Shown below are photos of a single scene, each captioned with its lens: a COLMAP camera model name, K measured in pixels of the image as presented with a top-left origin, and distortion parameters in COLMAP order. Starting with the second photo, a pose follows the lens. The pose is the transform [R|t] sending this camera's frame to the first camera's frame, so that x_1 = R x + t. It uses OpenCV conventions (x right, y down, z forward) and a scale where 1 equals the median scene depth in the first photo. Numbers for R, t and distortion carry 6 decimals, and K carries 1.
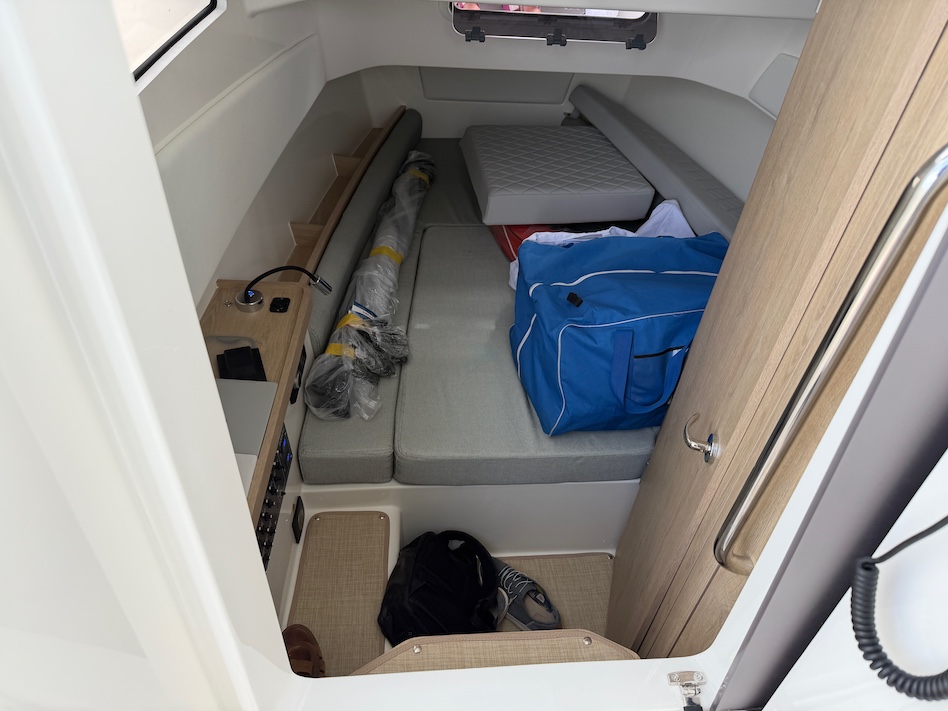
lens RADIAL K [[661.1, 0, 467.2], [0, 661.1, 353.1], [0, 0, 1]] dist [0.065739, -0.009374]
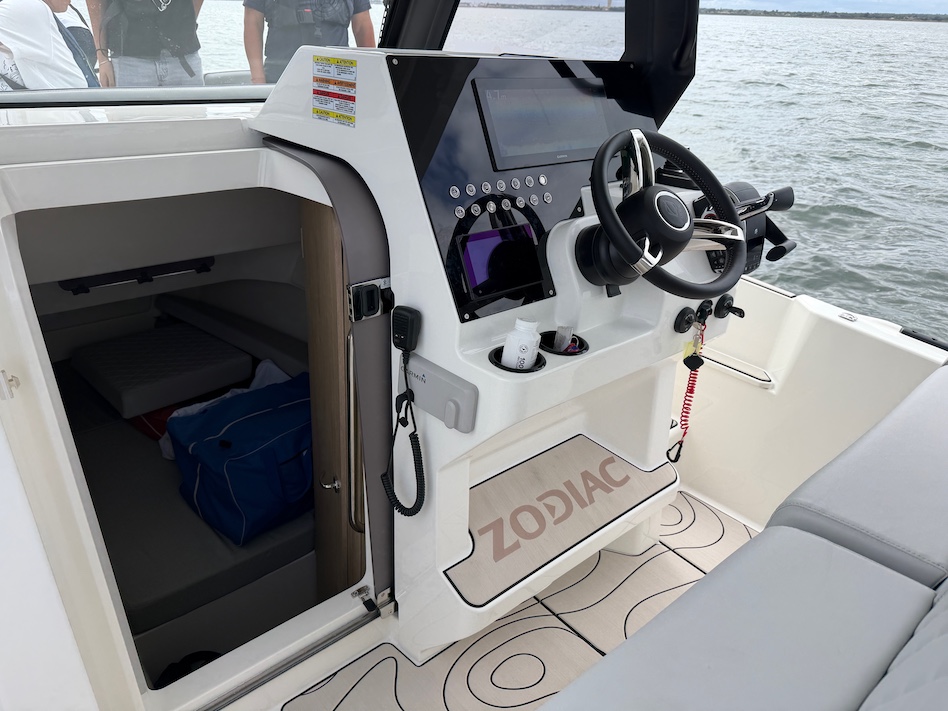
lens RADIAL K [[661.1, 0, 466.4], [0, 661.1, 358.3], [0, 0, 1]] dist [0.065739, -0.009374]
pose [[0.796553, -0.274416, 0.538702, -0.123696], [0.383942, 0.917912, -0.100129, 0.078062], [-0.467004, 0.286588, 0.836525, -0.411537]]
